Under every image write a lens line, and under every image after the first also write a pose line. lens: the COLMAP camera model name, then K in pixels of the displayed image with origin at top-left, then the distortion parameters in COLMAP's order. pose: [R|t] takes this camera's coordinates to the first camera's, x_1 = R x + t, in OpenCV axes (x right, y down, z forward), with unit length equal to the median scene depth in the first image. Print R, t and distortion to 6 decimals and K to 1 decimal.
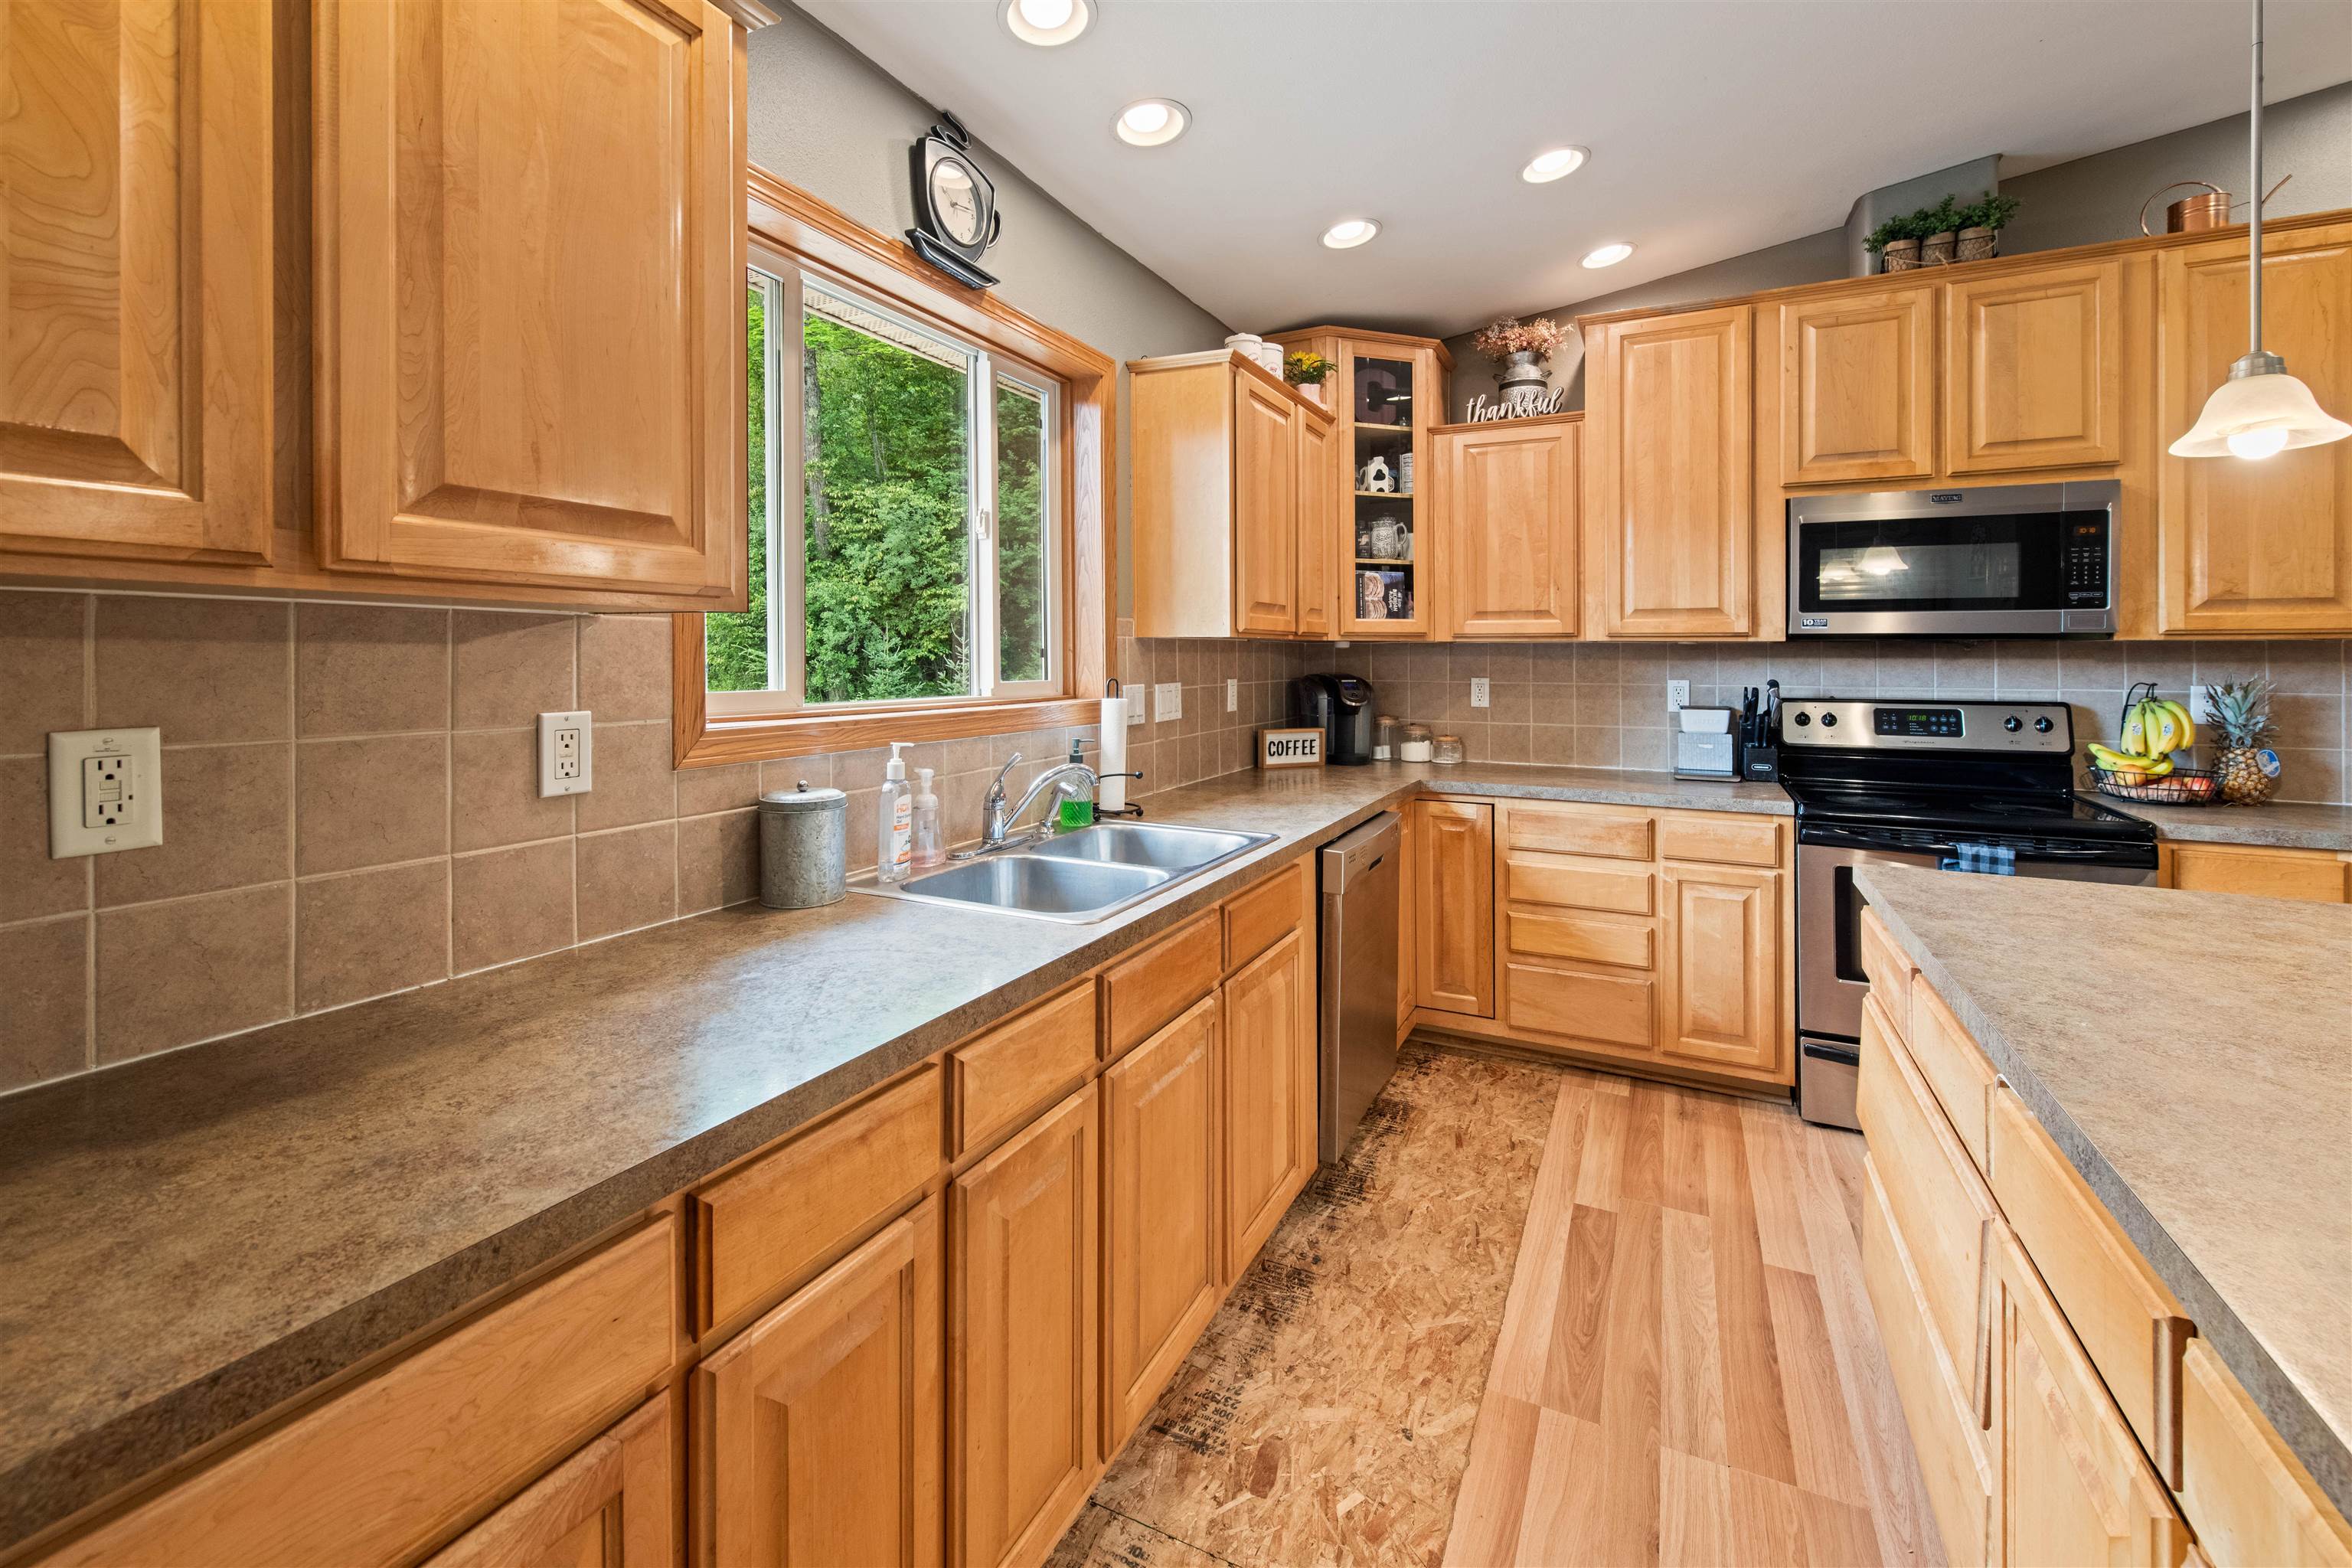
lens RADIAL K [[993.2, 0, 1197.4], [0, 993.2, 676.7], [0, 0, 1]] dist [0.013343, -0.000029]
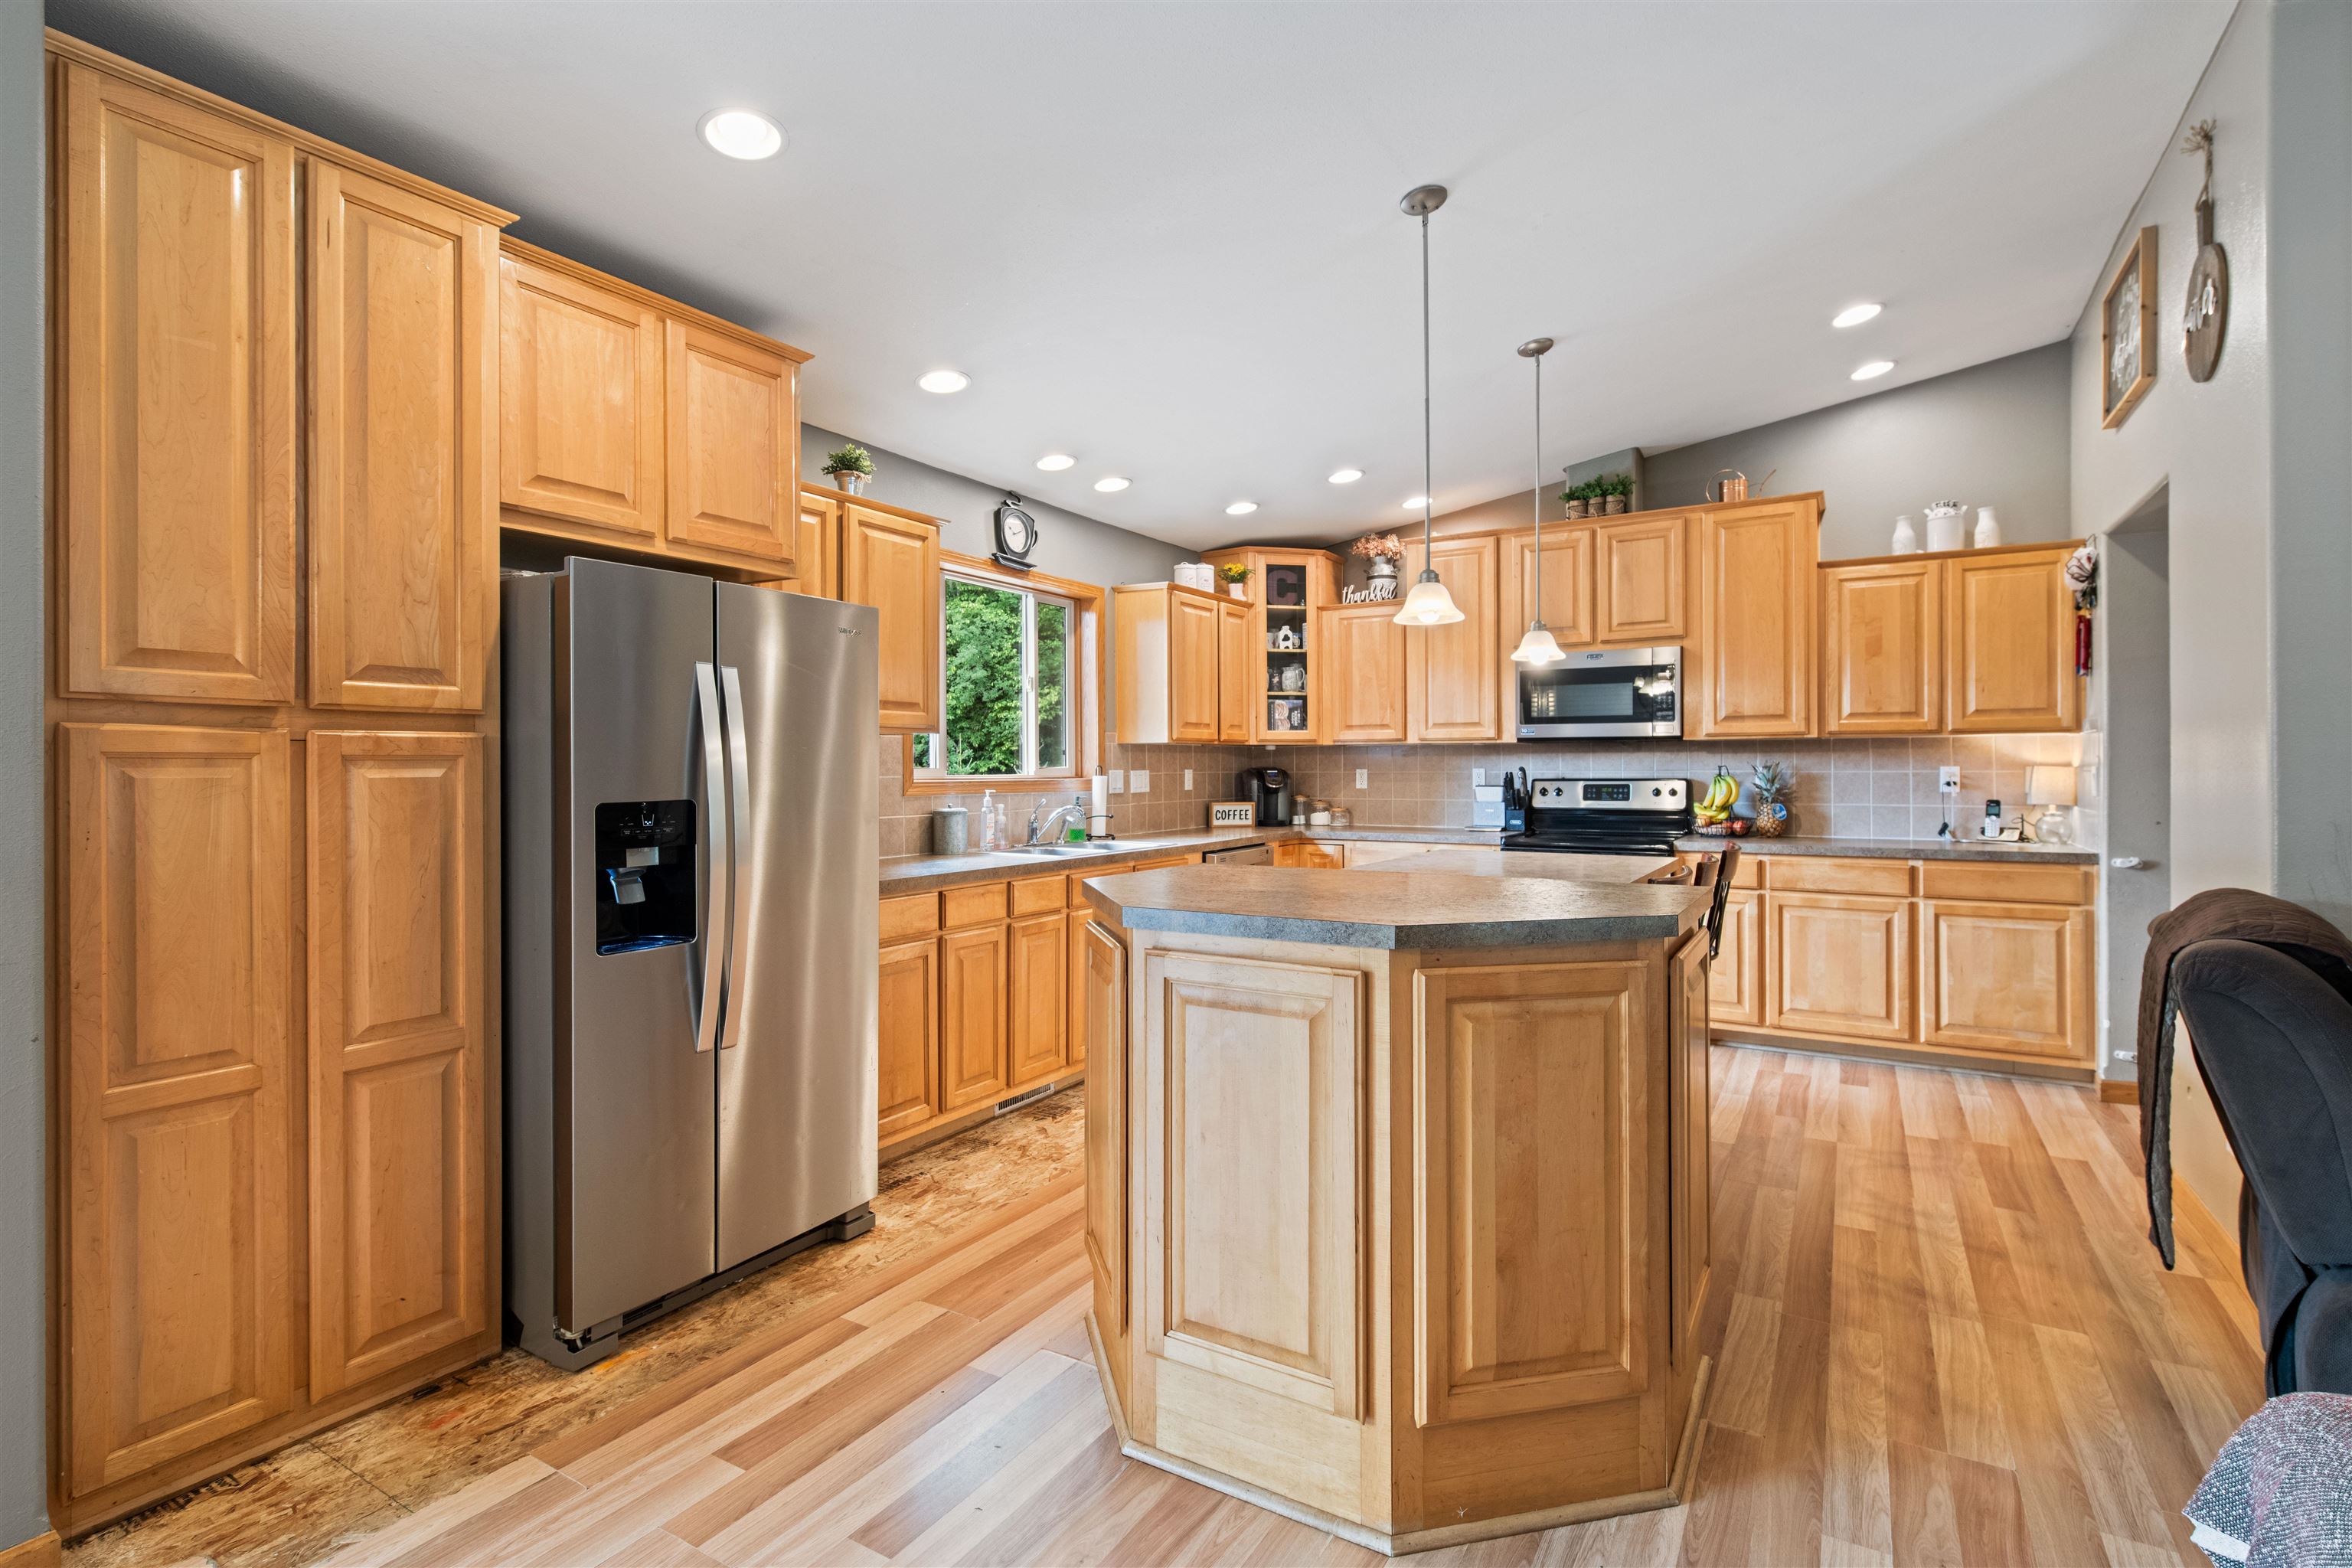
lens RADIAL K [[1099.7, 0, 1181.6], [0, 1099.7, 762.4], [0, 0, 1]] dist [0.010660, -0.000003]
pose [[0.995010, -0.007068, -0.099523, 0.212309], [0.004421, 0.999631, -0.026792, 0.040577], [0.099675, 0.026218, 0.994675, -0.798655]]
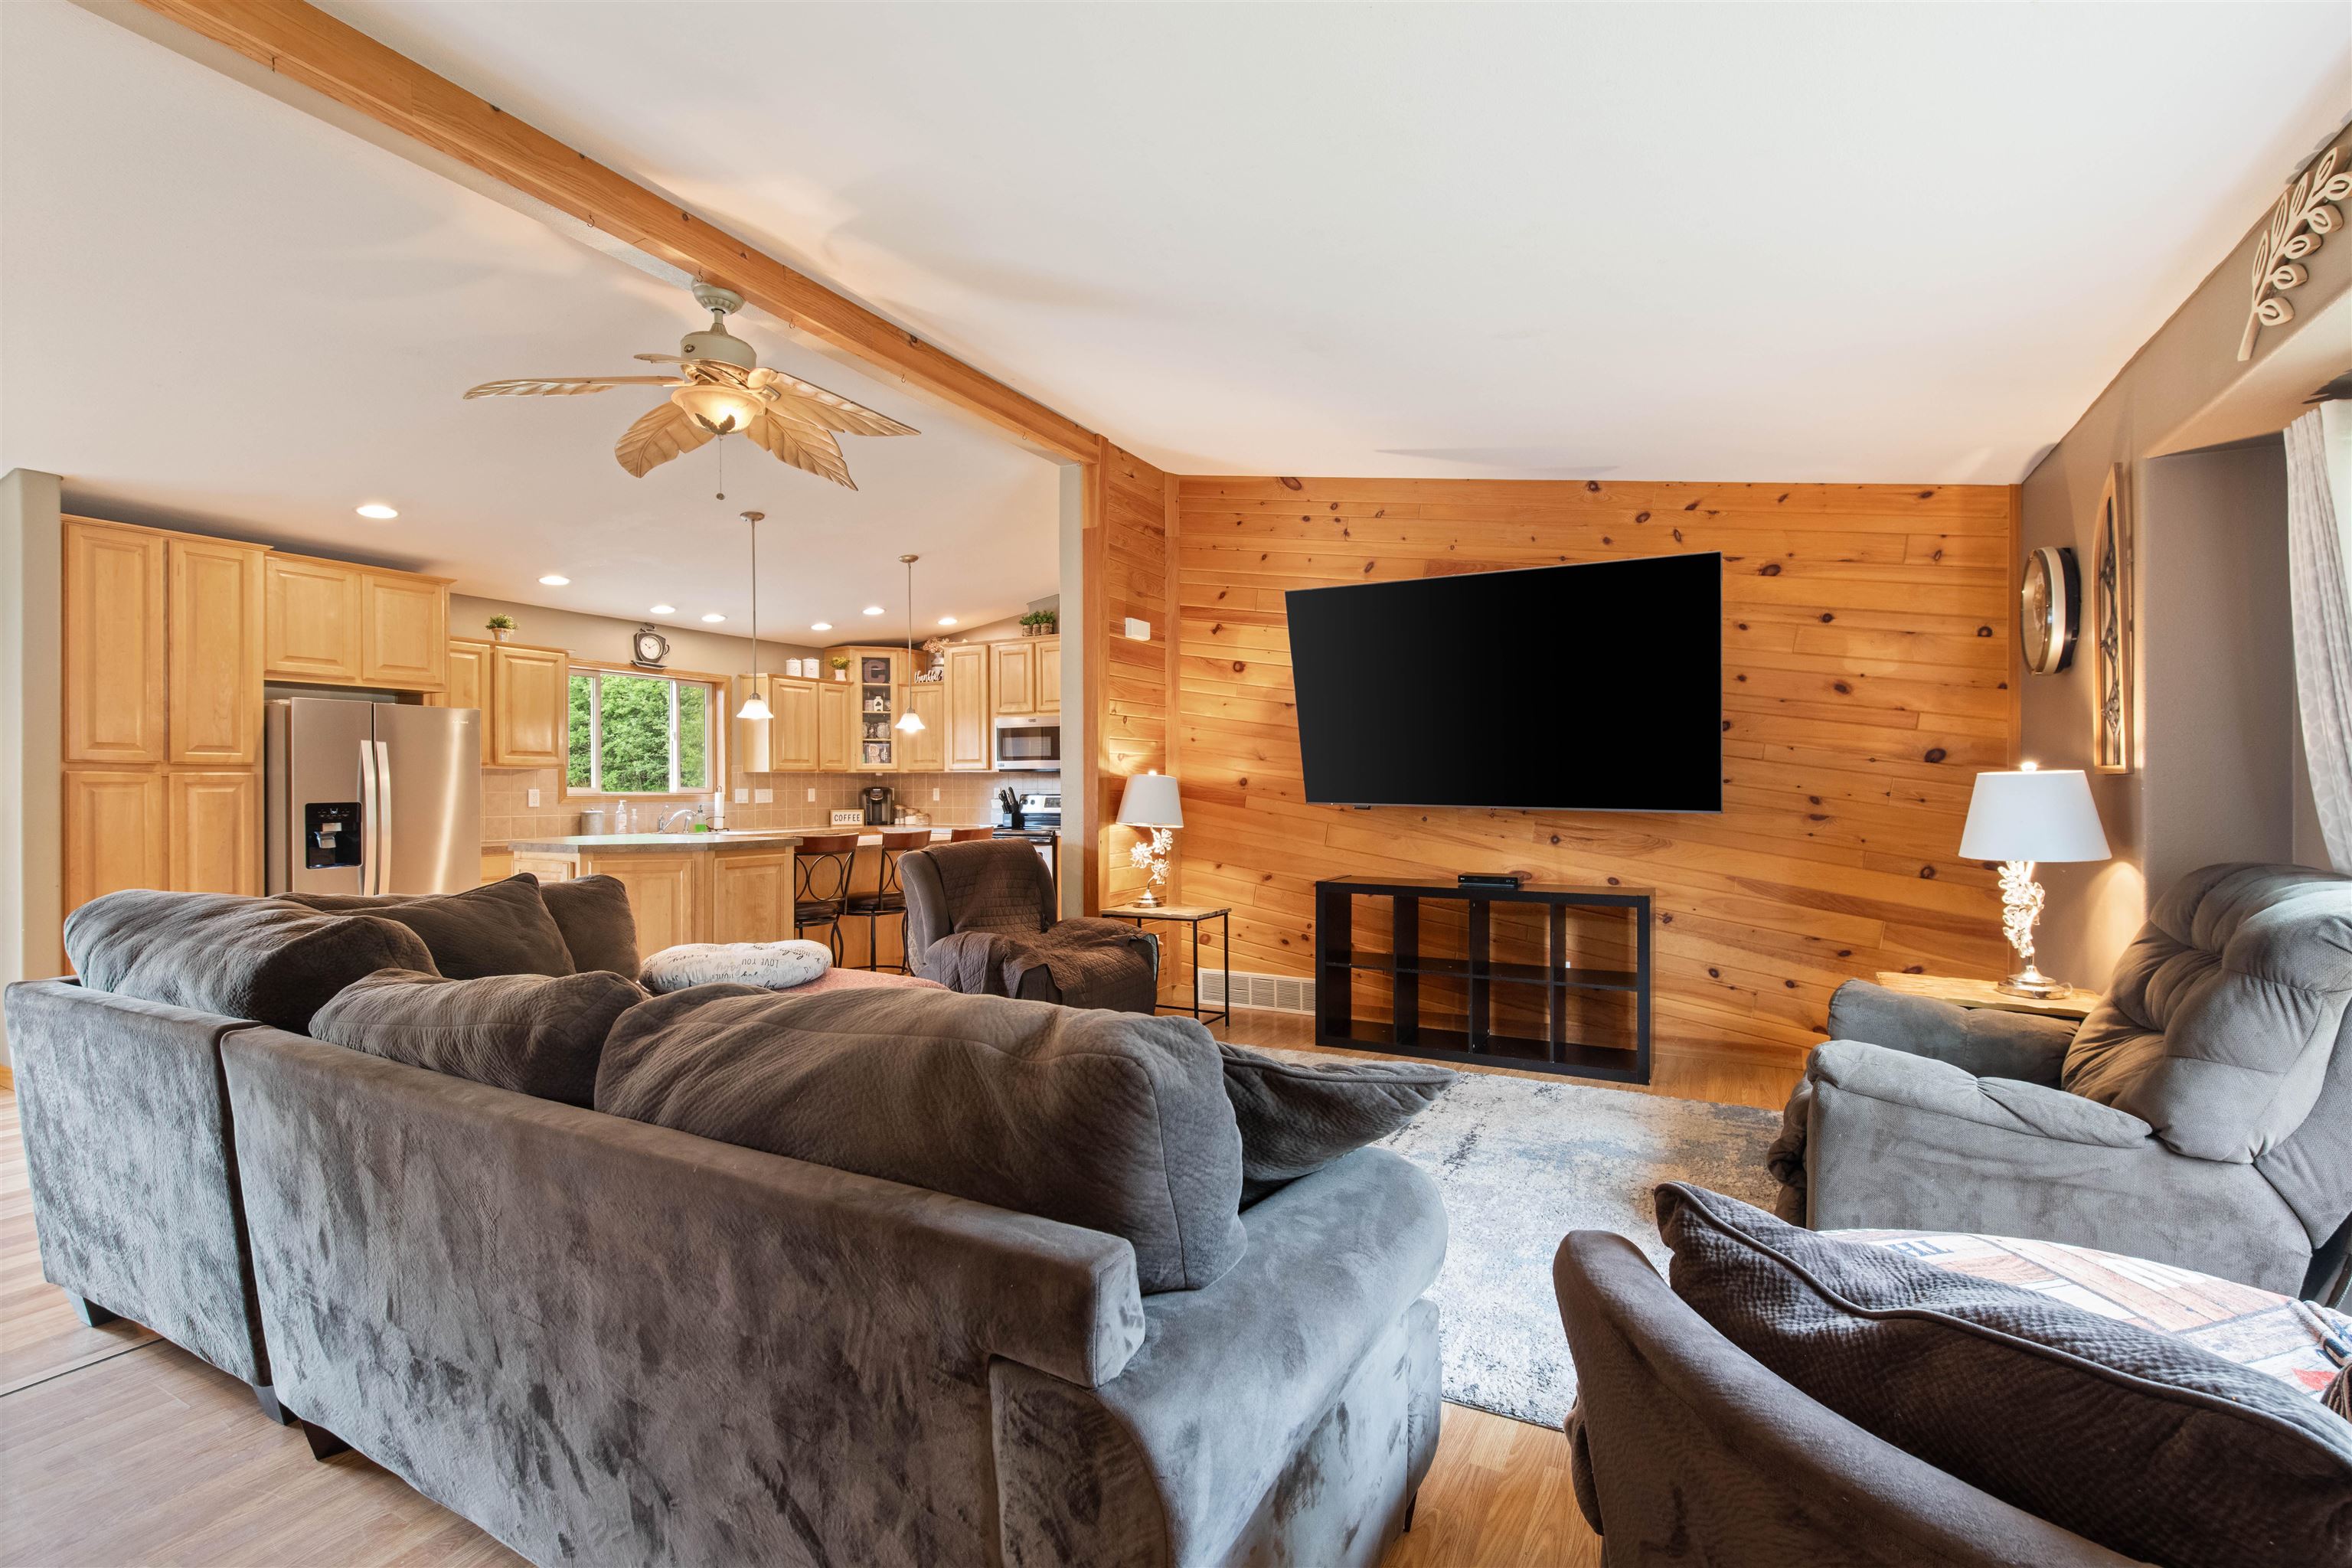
lens RADIAL K [[1032.2, 0, 1199.2], [0, 1032.2, 785.4], [0, 0, 1]] dist [0.007735, -0.000281]
pose [[0.999358, -0.005688, -0.035372, 1.162432], [0.004892, 0.999734, -0.022543, 0.061187], [0.035490, 0.022355, 0.999120, -1.638191]]
